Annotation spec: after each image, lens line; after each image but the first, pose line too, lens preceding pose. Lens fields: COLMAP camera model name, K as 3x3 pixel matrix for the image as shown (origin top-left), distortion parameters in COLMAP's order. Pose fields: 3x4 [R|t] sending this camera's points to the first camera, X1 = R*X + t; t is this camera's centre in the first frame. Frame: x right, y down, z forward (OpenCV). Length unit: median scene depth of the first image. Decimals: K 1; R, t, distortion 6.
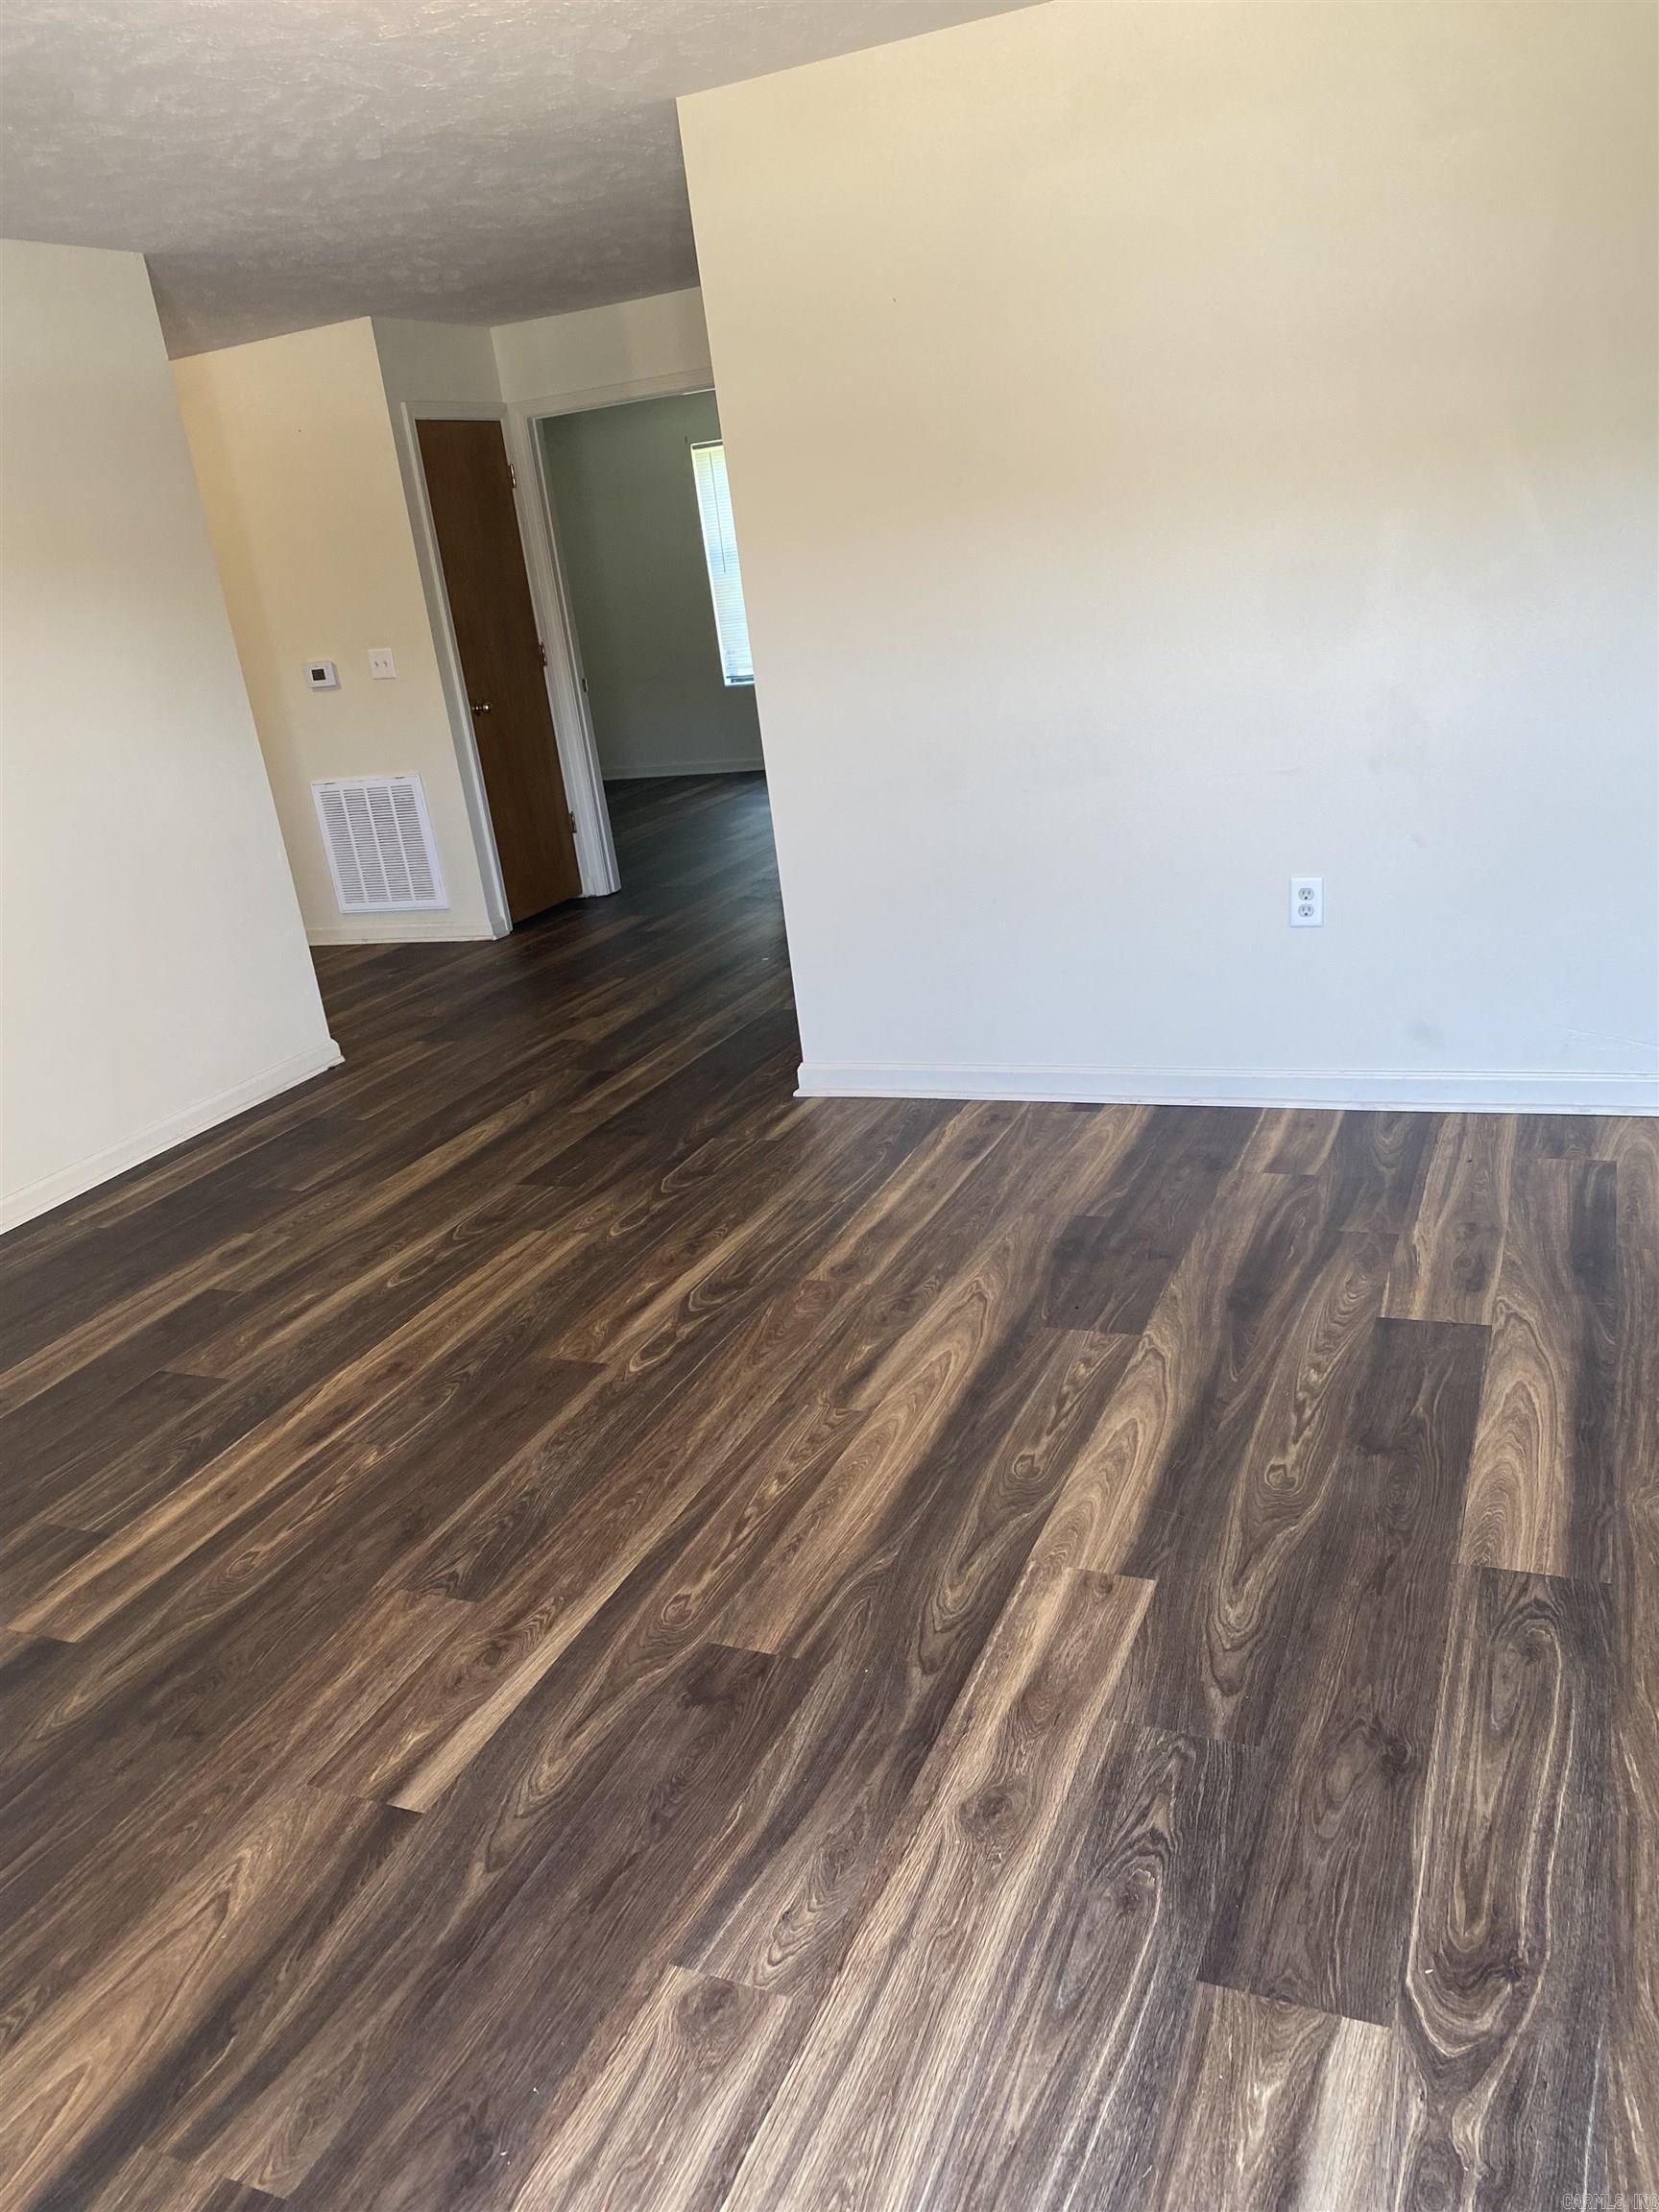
lens RADIAL K [[1660.0, 0, 821.2], [0, 1660.0, 1087.1], [0, 0, 1]] dist [-0.023247, -0.003351]
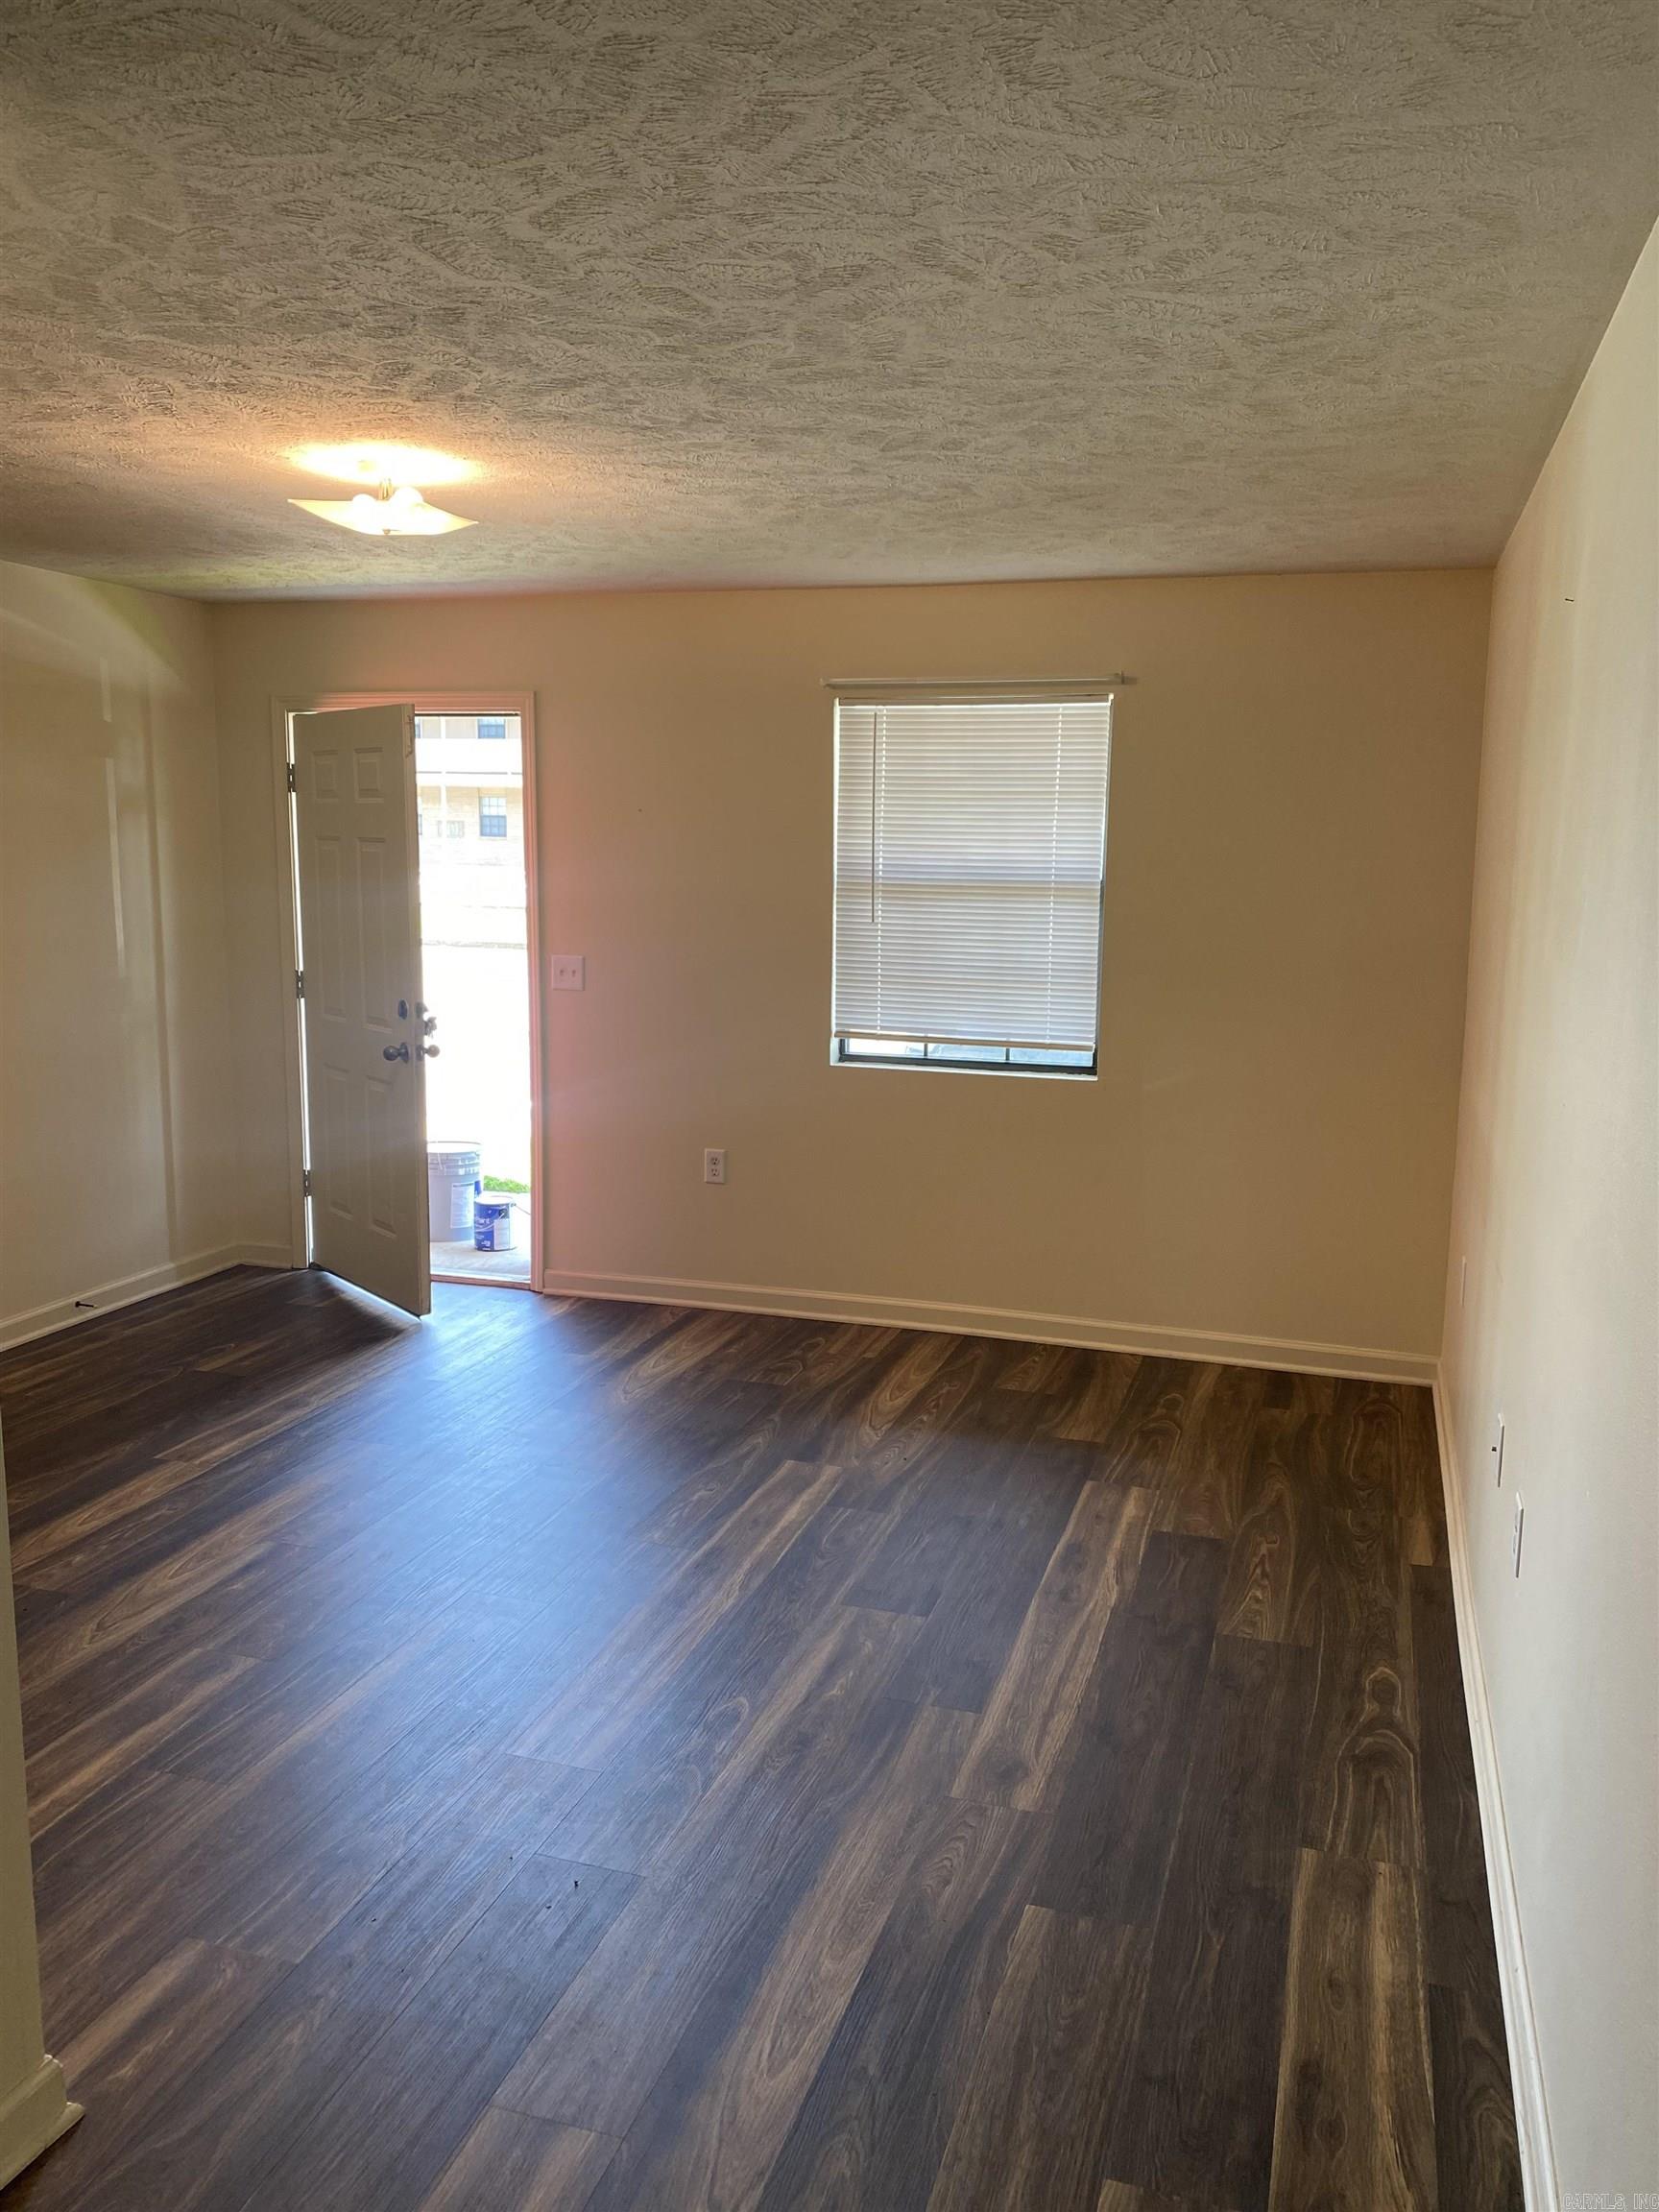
lens RADIAL K [[1660.0, 0, 831.0], [0, 1660.0, 1110.2], [0, 0, 1]] dist [-0.023247, -0.003351]
pose [[-0.989263, 0.112720, -0.093025, -0.312594], [0.055071, 0.877099, 0.477143, -0.658276], [0.135376, 0.466897, -0.873888, 1.927682]]
